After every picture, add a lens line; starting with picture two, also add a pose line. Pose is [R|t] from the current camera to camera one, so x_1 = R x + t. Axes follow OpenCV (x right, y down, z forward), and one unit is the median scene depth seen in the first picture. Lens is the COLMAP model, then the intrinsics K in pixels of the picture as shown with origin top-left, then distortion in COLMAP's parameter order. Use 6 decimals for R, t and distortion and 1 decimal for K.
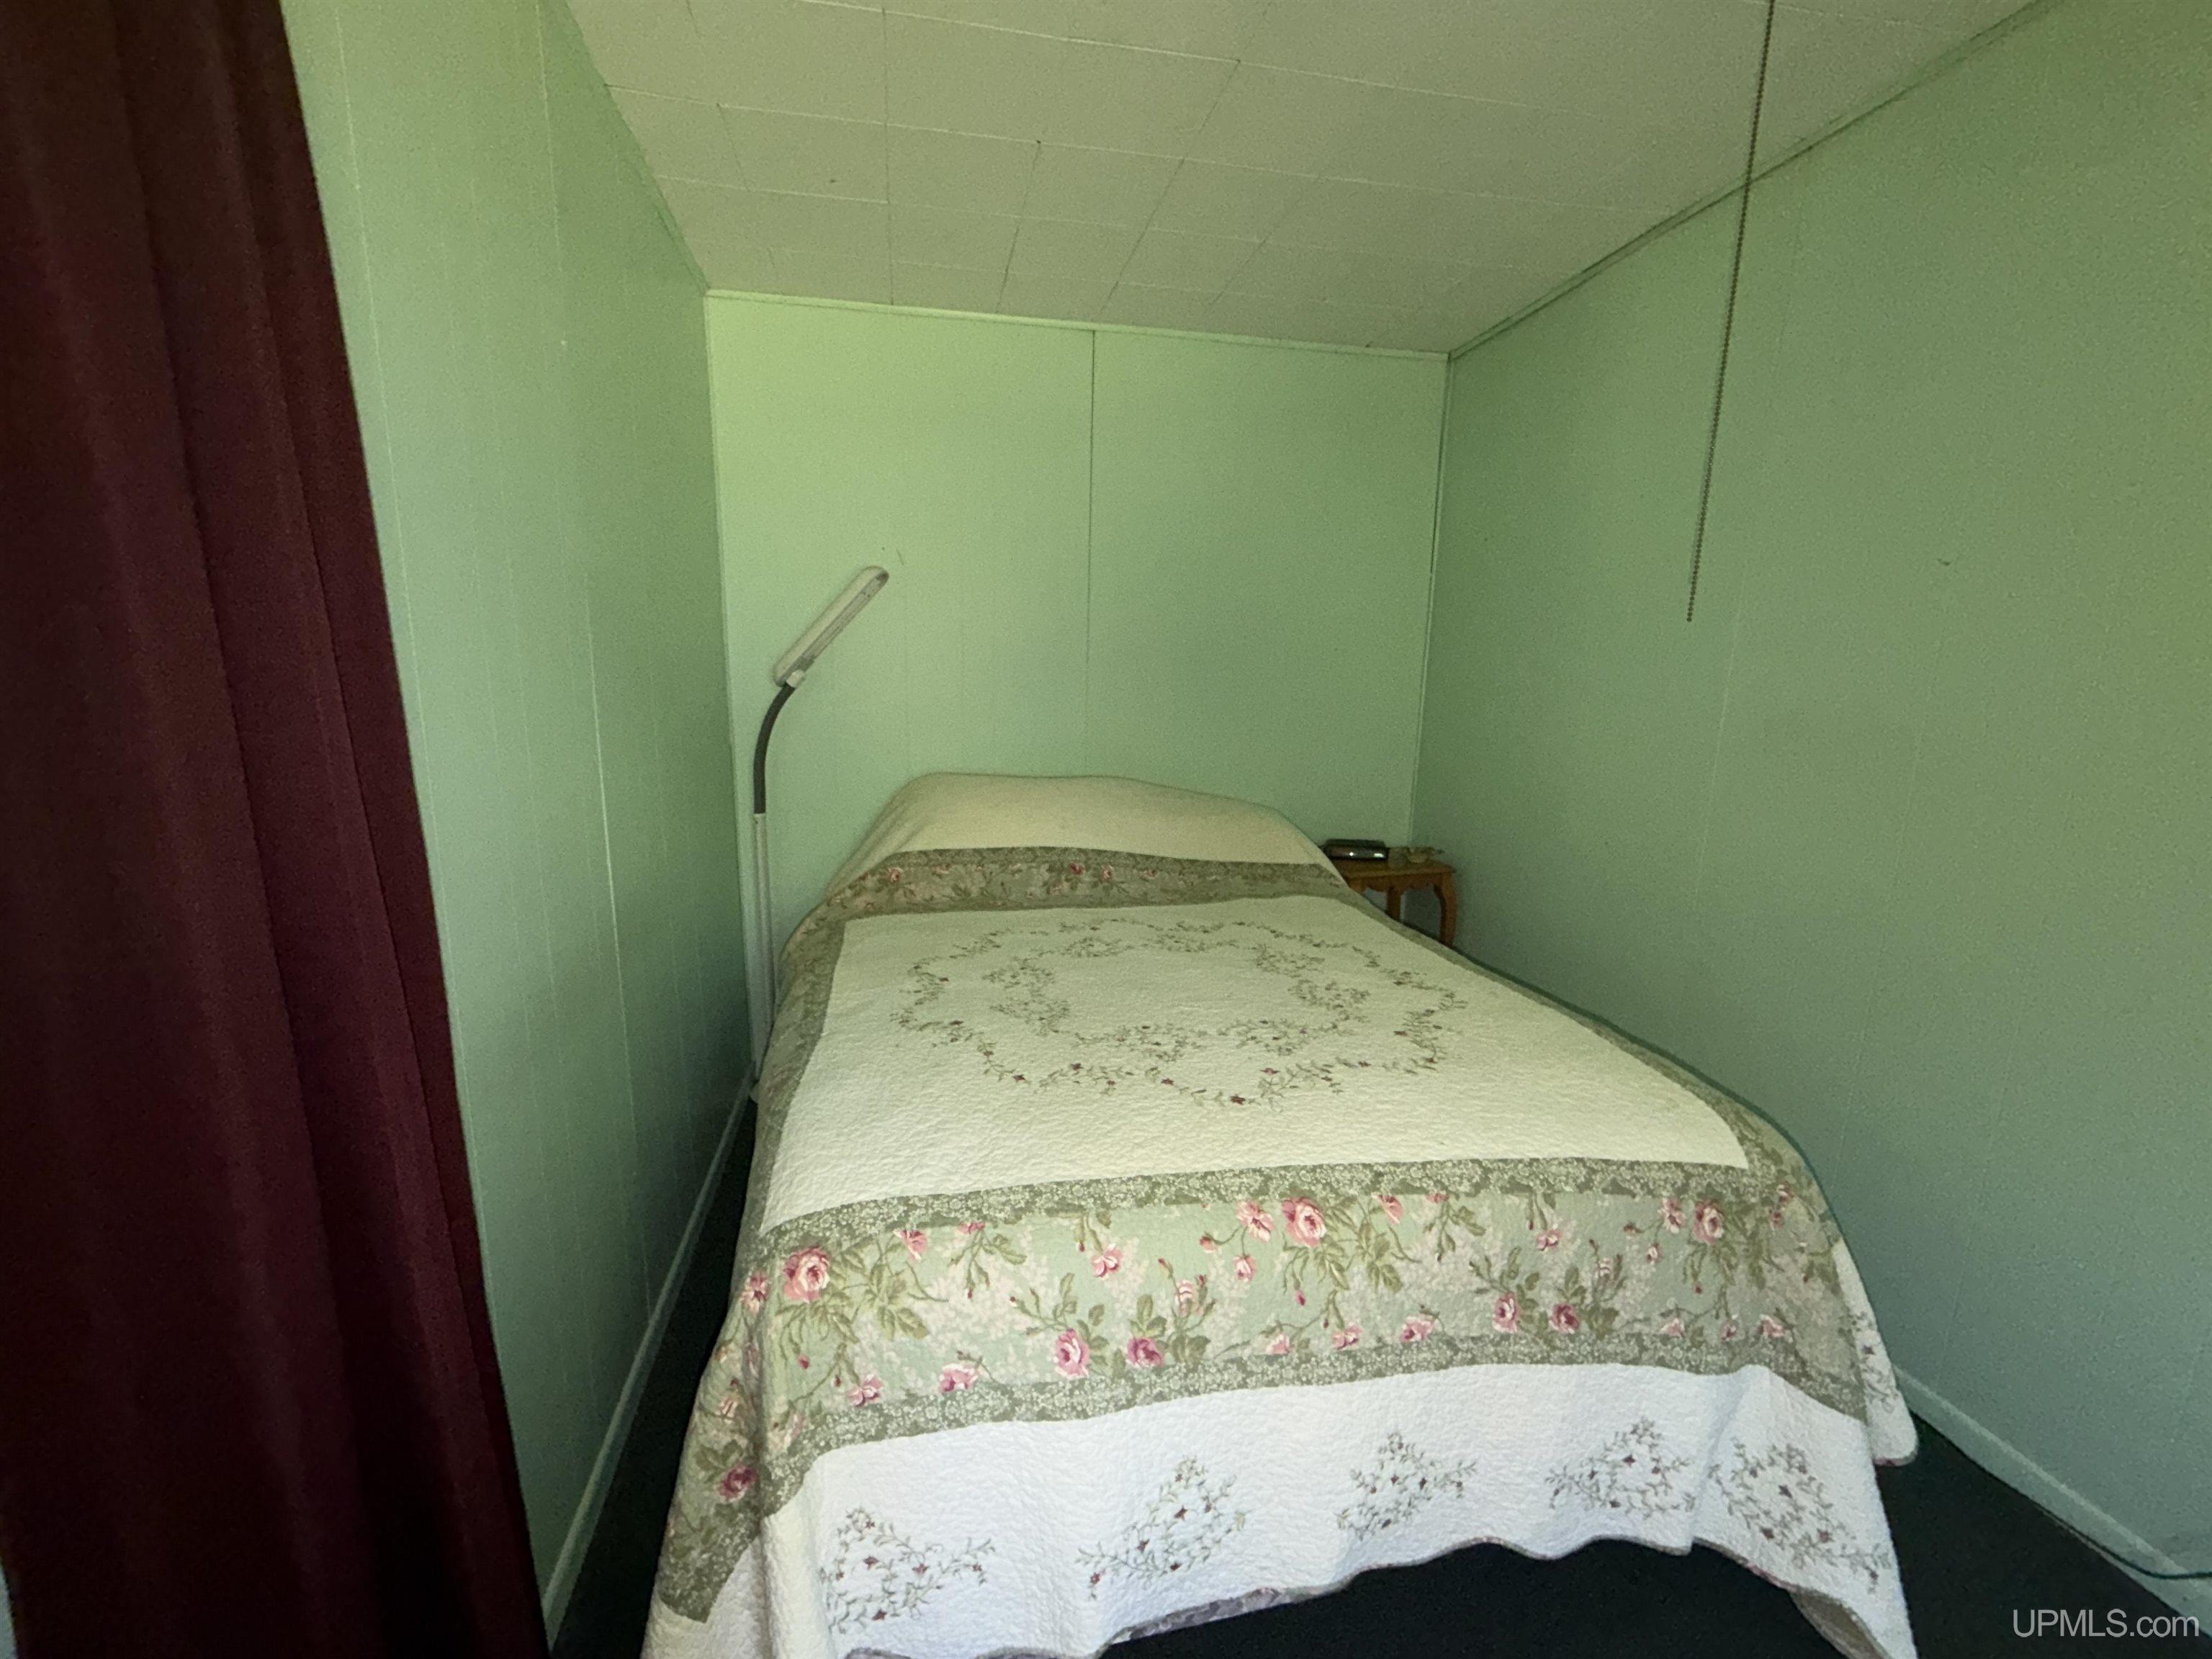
lens RADIAL K [[882.9, 0, 1098.5], [0, 882.9, 828.0], [0, 0, 1]] dist [0.000711, -0.000036]
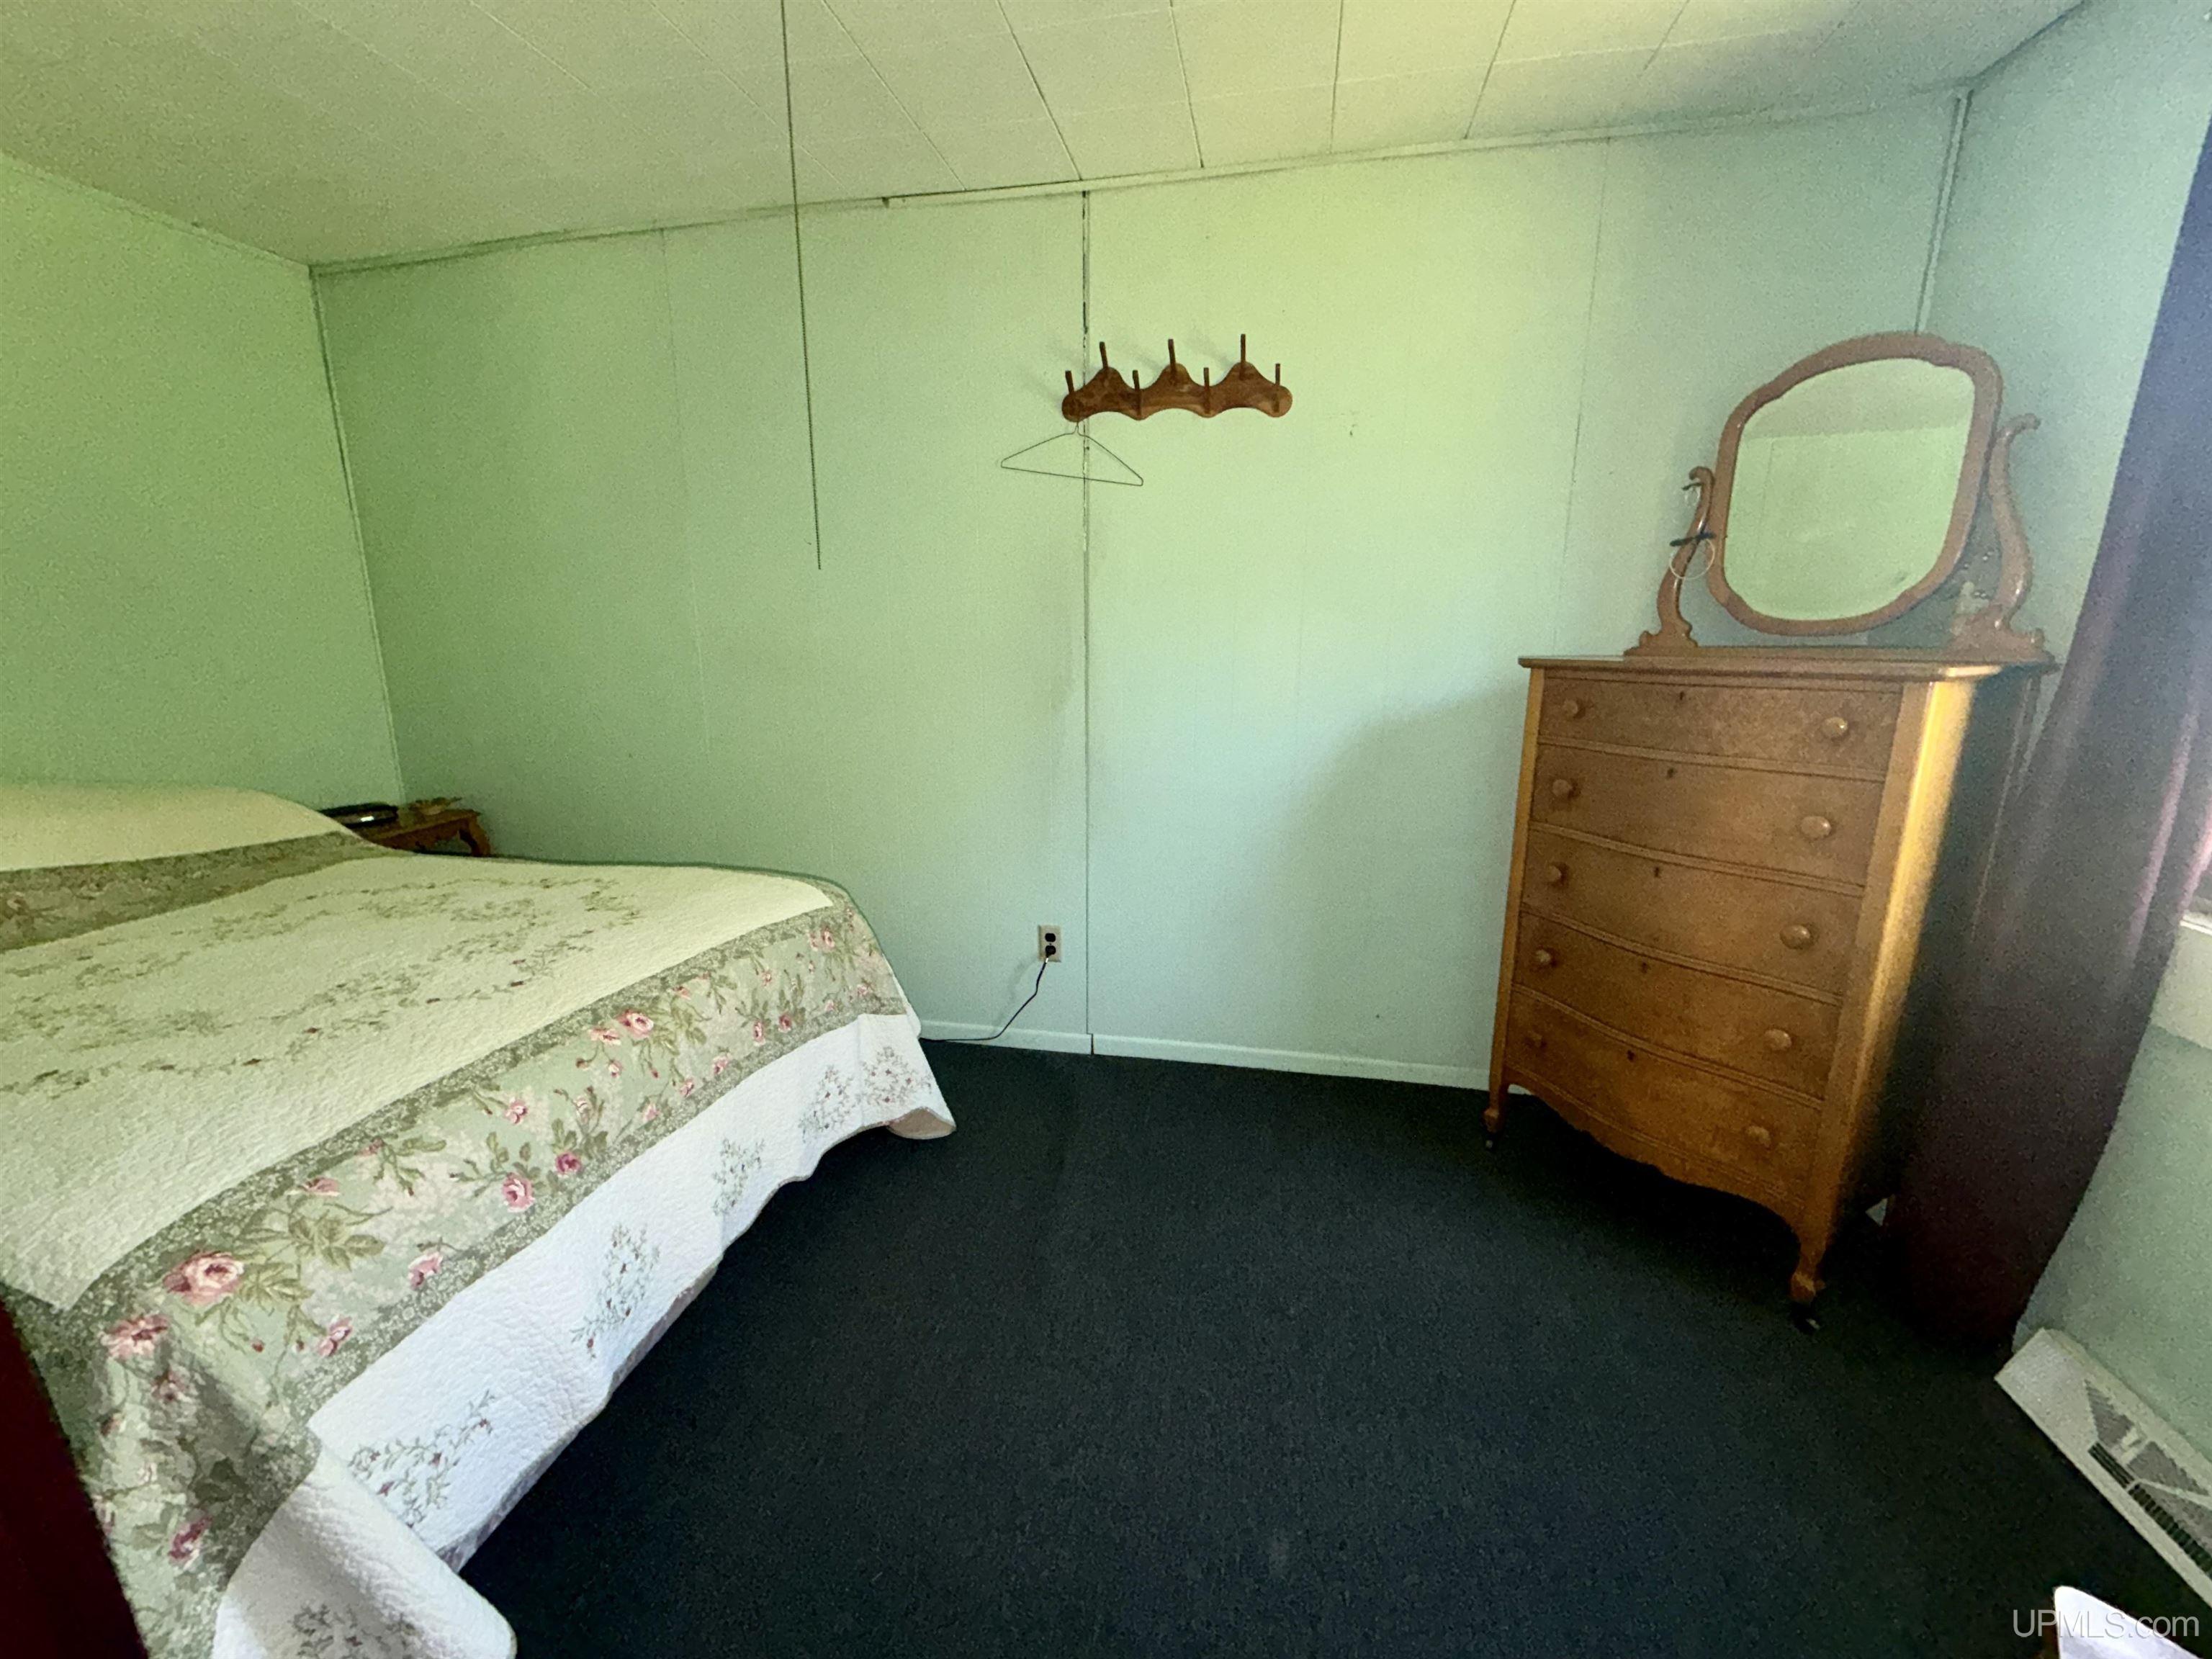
lens RADIAL K [[882.9, 0, 1101.3], [0, 882.9, 830.4], [0, 0, 1]] dist [0.000711, -0.000036]
pose [[0.393803, -0.218567, 0.892831, -0.611203], [0.174556, 0.971426, 0.160816, 0.077002], [-0.902469, 0.092519, 0.420702, -0.205310]]
